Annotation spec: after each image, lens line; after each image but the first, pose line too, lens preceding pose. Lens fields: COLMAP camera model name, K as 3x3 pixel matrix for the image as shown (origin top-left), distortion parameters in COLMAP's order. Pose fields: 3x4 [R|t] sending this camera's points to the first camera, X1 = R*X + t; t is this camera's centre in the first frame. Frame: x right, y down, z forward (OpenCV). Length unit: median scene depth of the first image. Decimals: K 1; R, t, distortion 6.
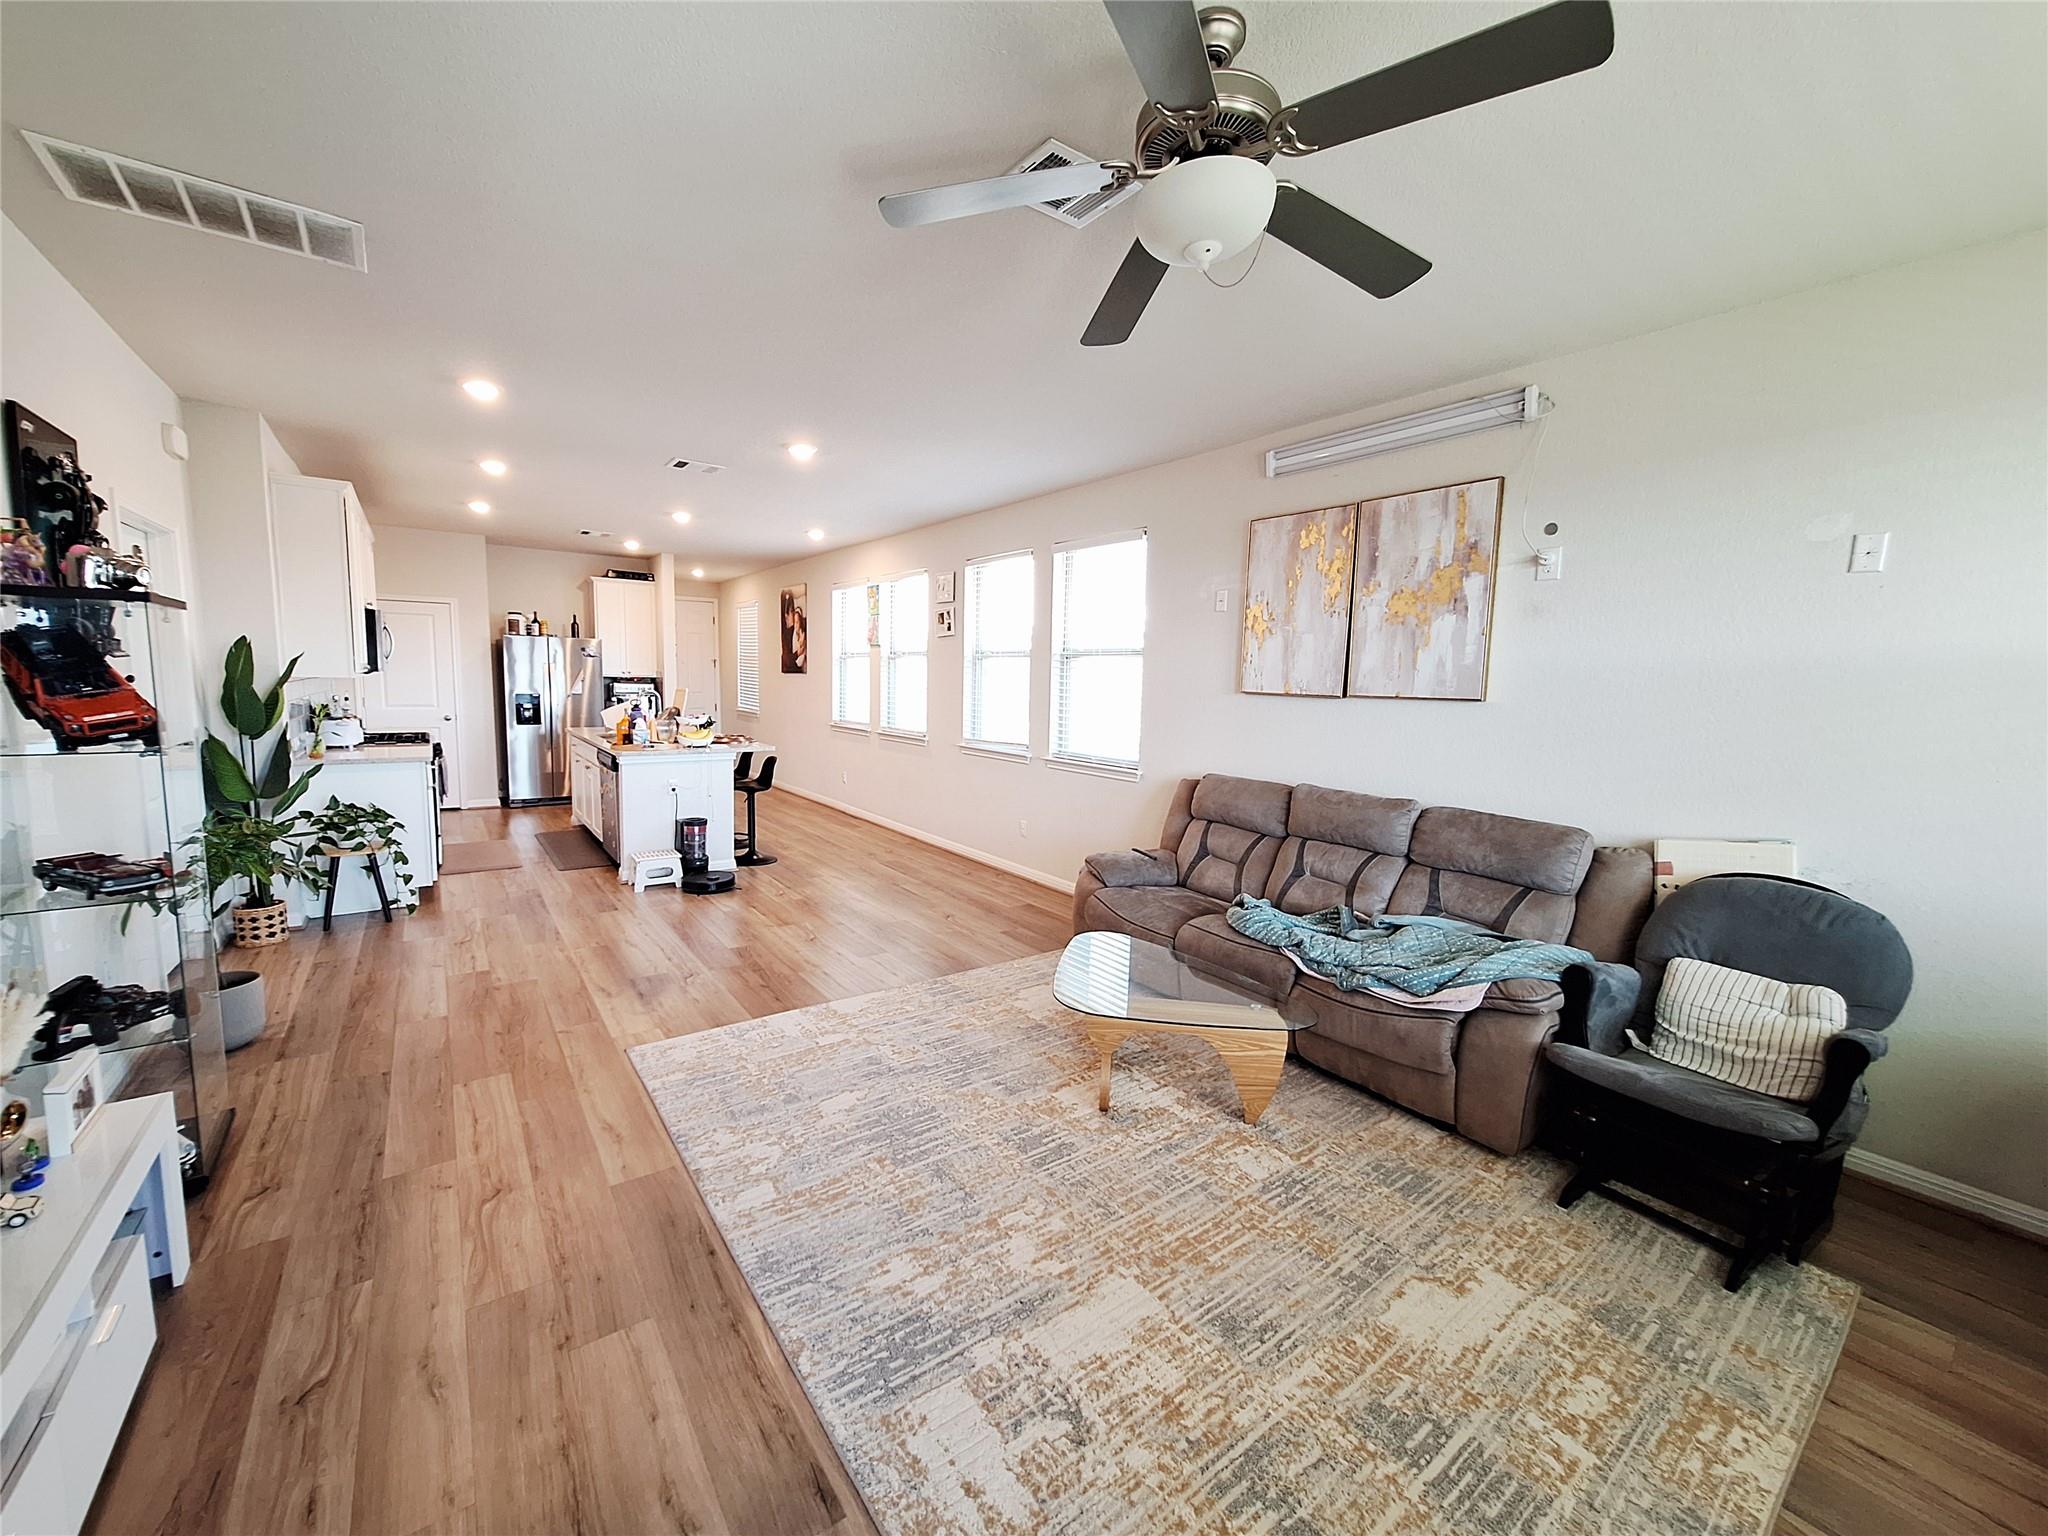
lens RADIAL K [[804.9, 0, 989.6], [0, 804.9, 770.0], [0, 0, 1]] dist [-0.005840, 0.000568]
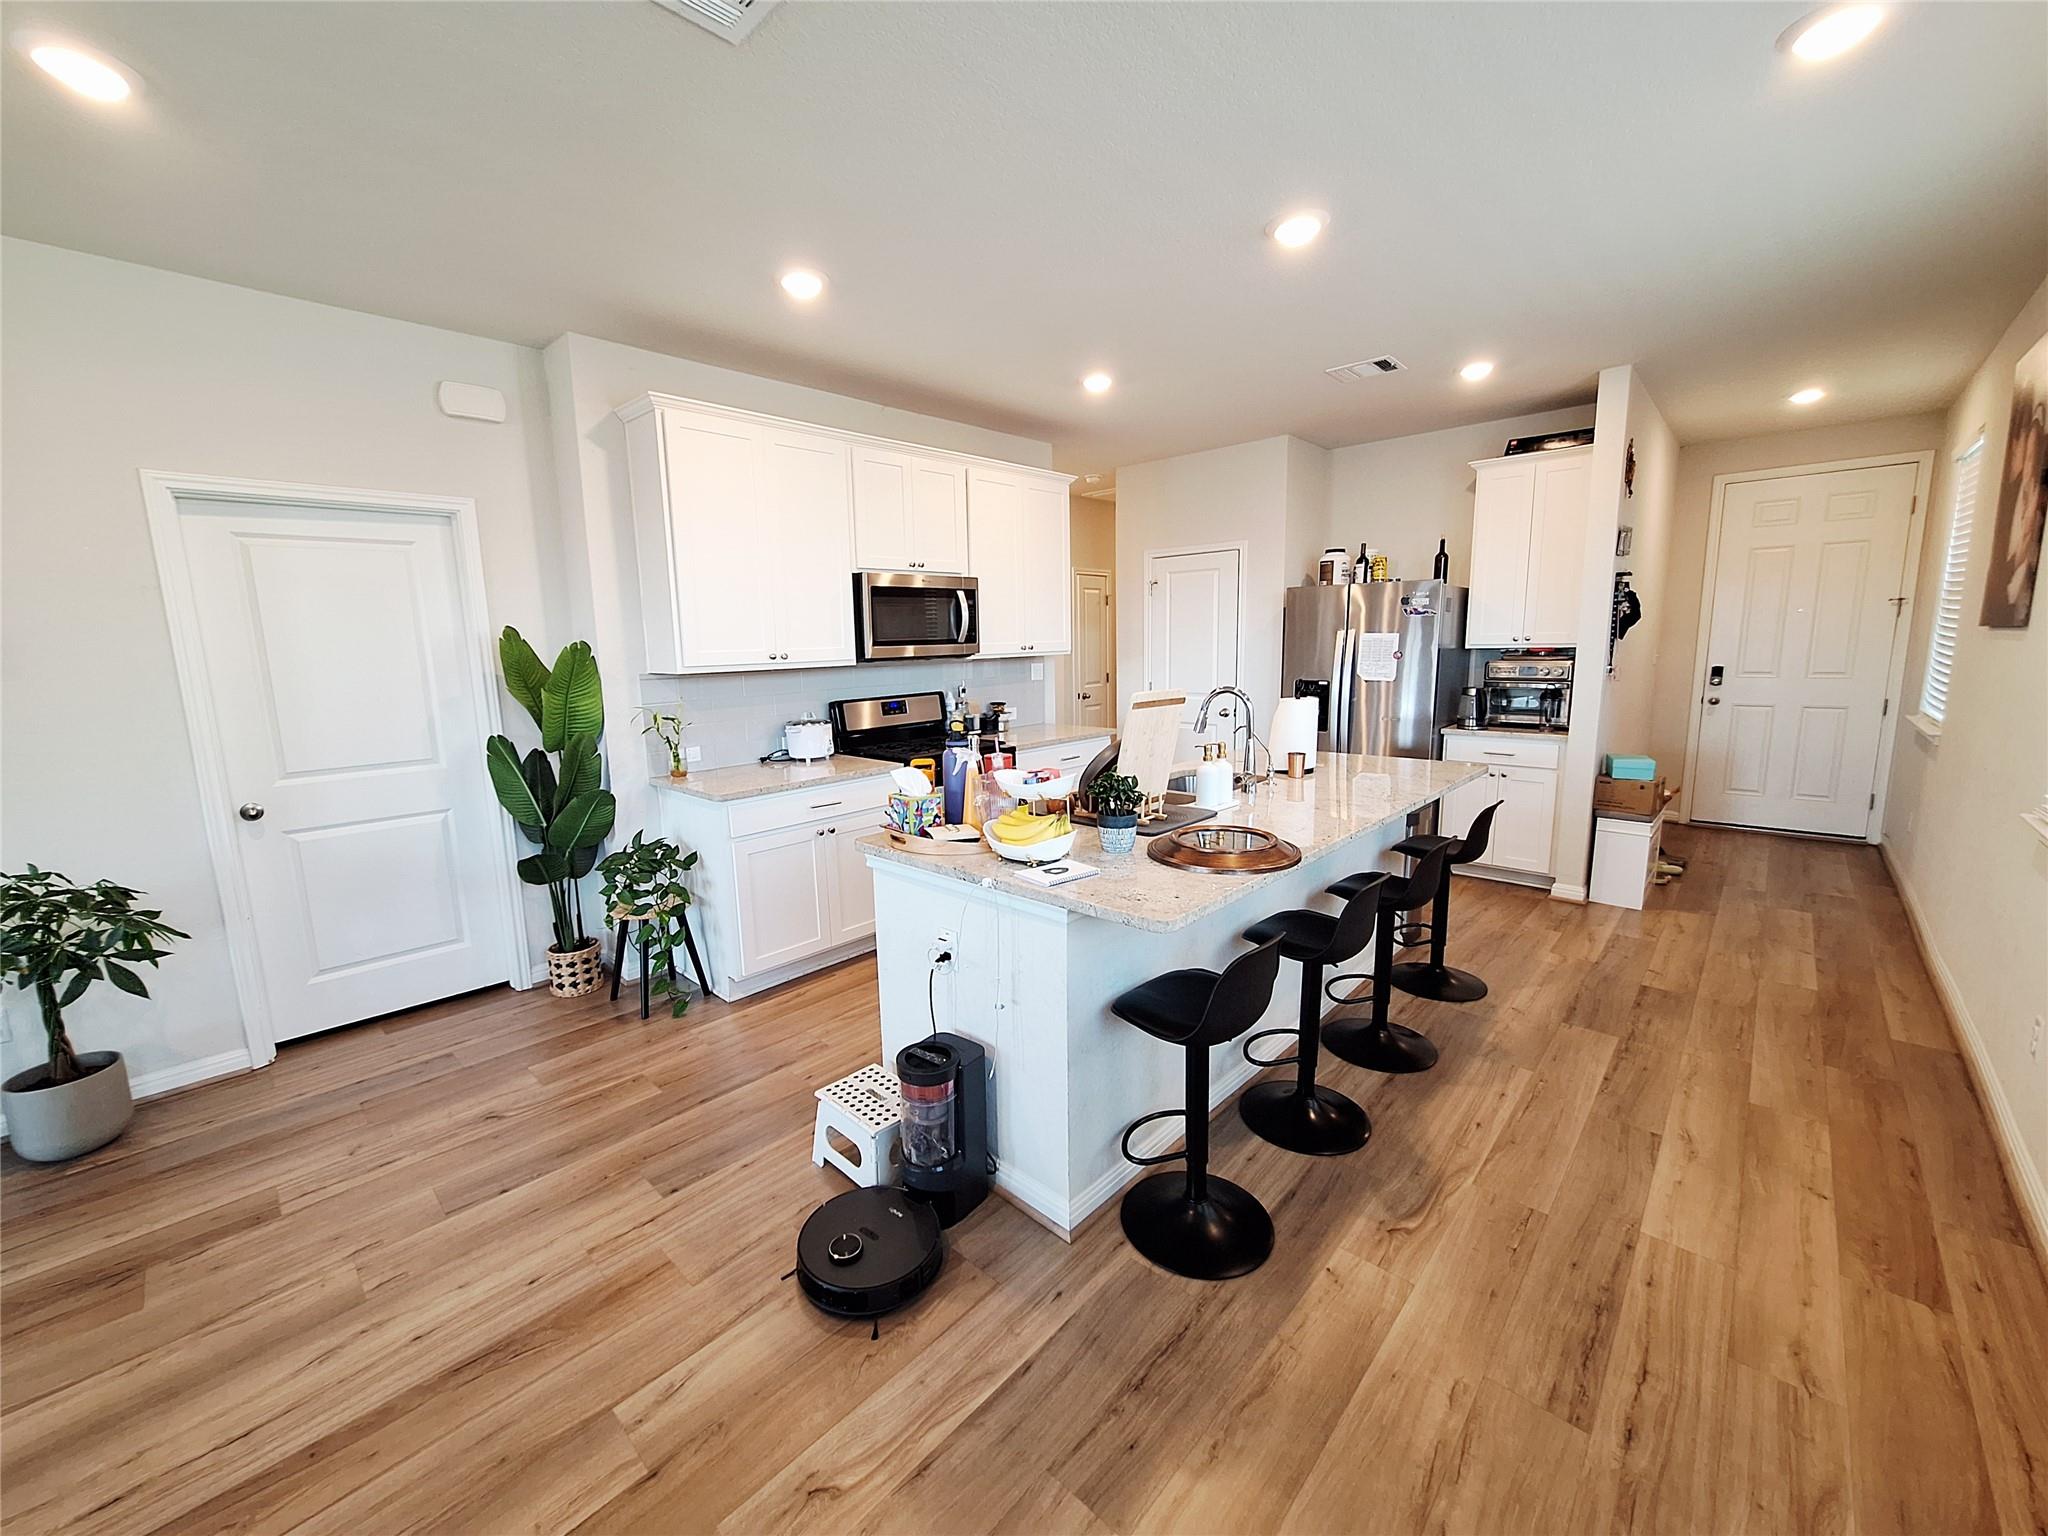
lens RADIAL K [[804.9, 0, 1008.2], [0, 804.9, 754.7], [0, 0, 1]] dist [-0.005840, 0.000568]
pose [[0.200248, 0.114661, -0.973013, -0.020122], [-0.085429, 0.991389, 0.099245, -0.167981], [0.976014, 0.063250, 0.208319, 1.377641]]
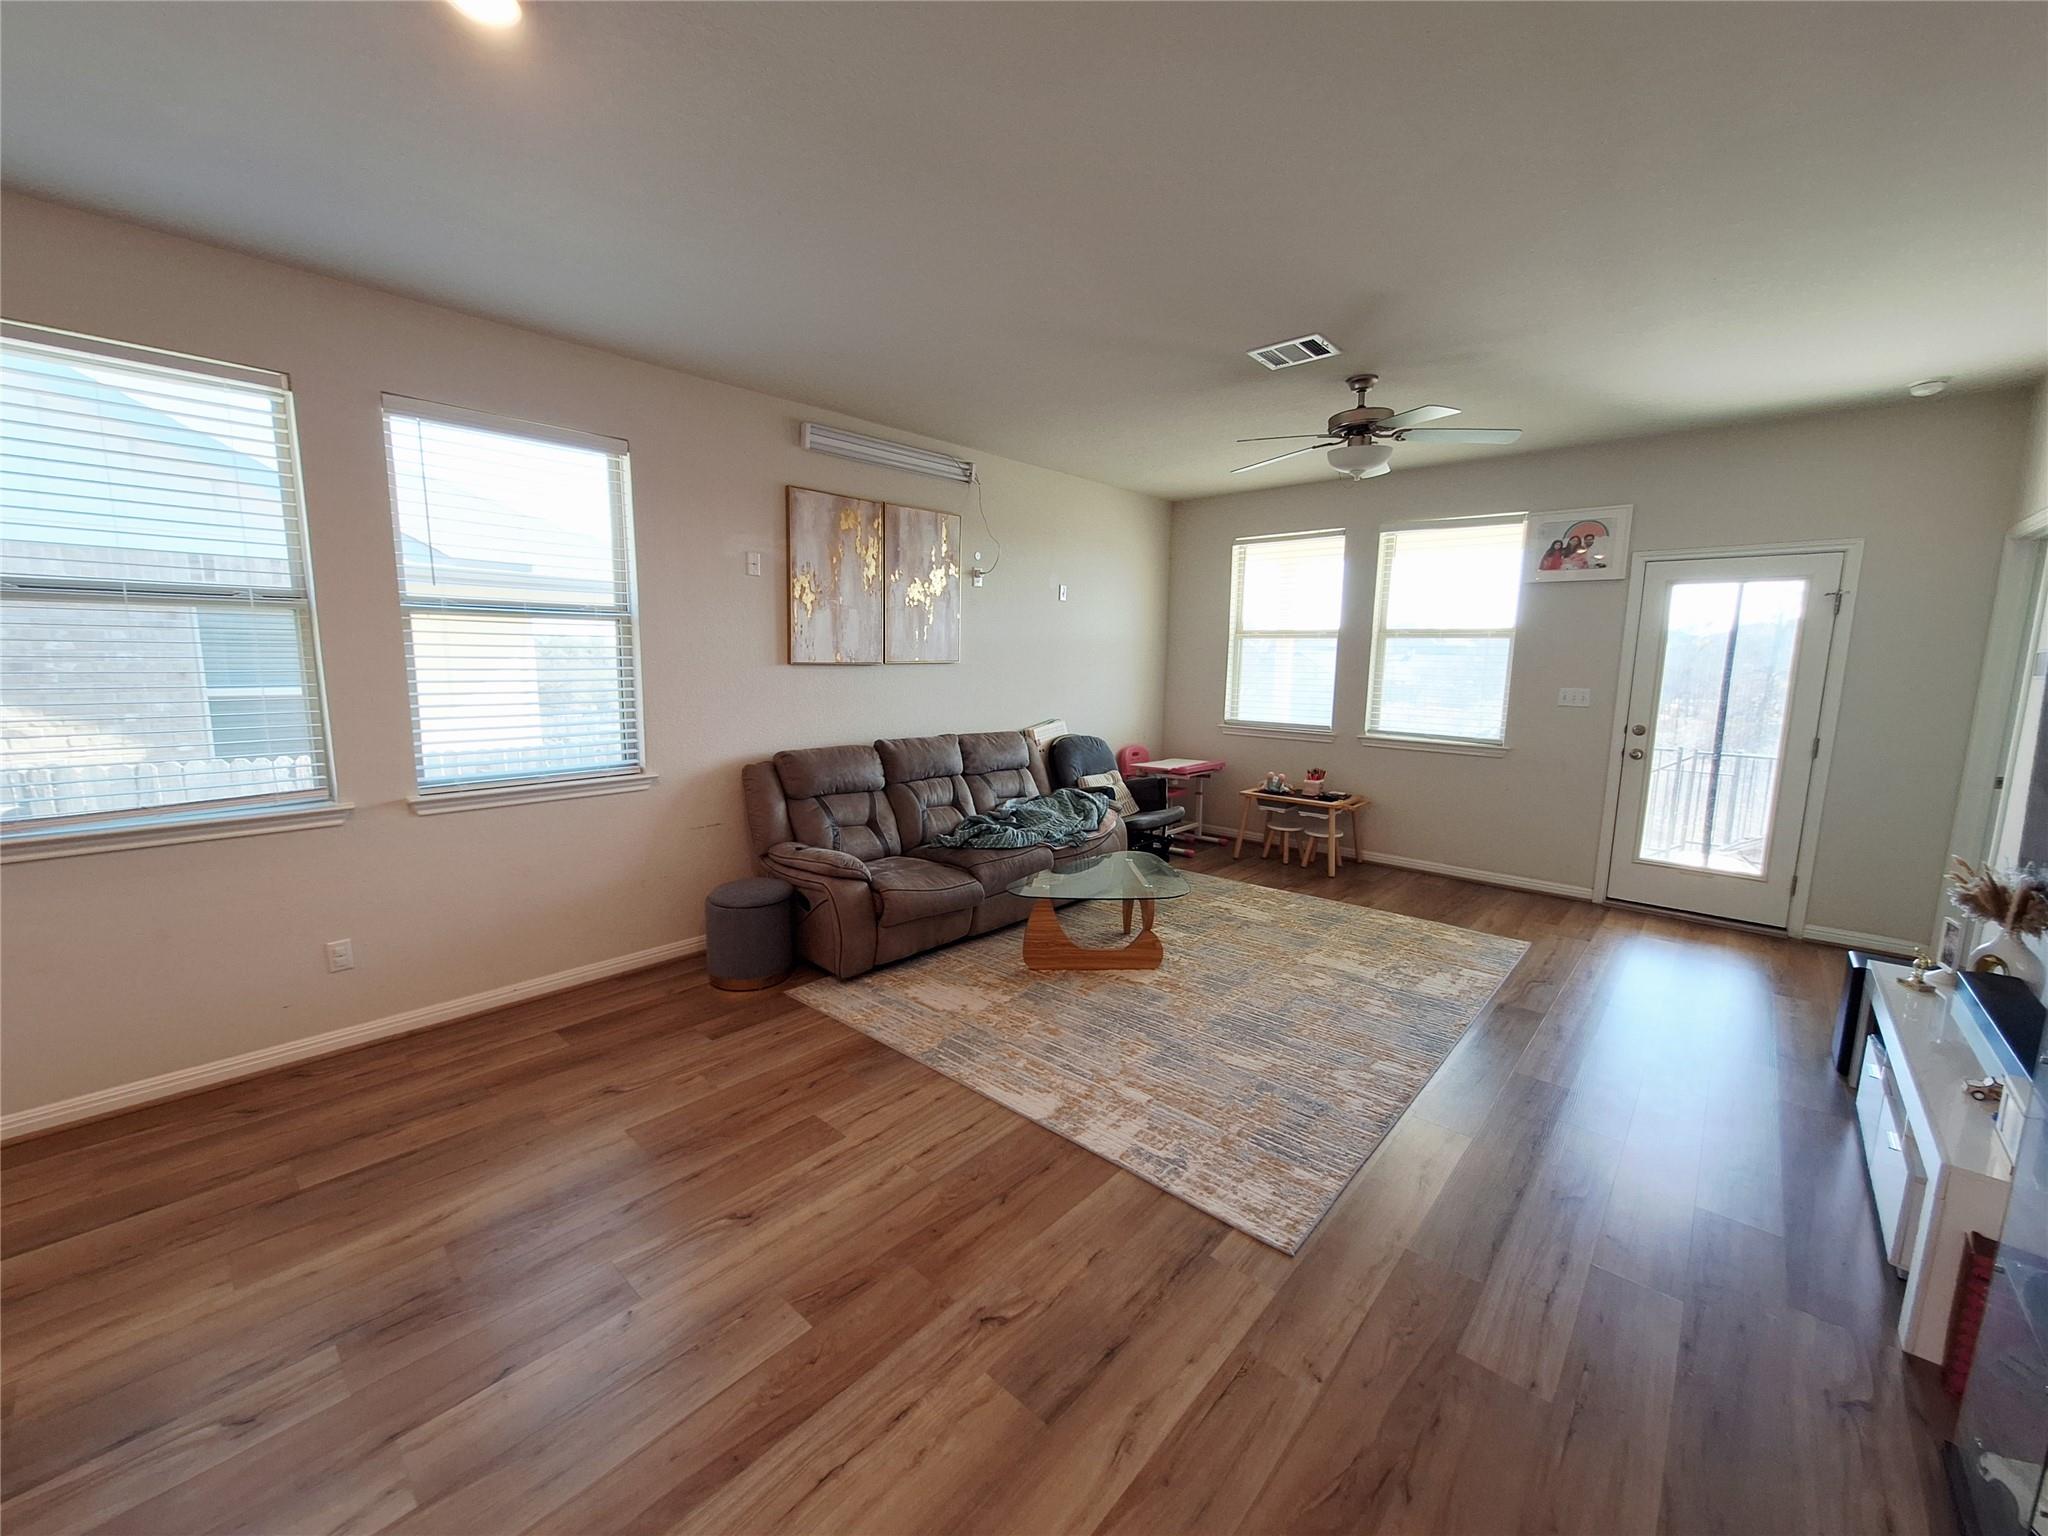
lens RADIAL K [[804.9, 0, 1011.8], [0, 804.9, 769.3], [0, 0, 1]] dist [-0.005840, 0.000568]
pose [[-0.218746, -0.164799, 0.961765, -0.778636], [0.097608, 0.976996, 0.189609, -0.143540], [-0.970888, 0.135353, -0.197629, 1.049696]]
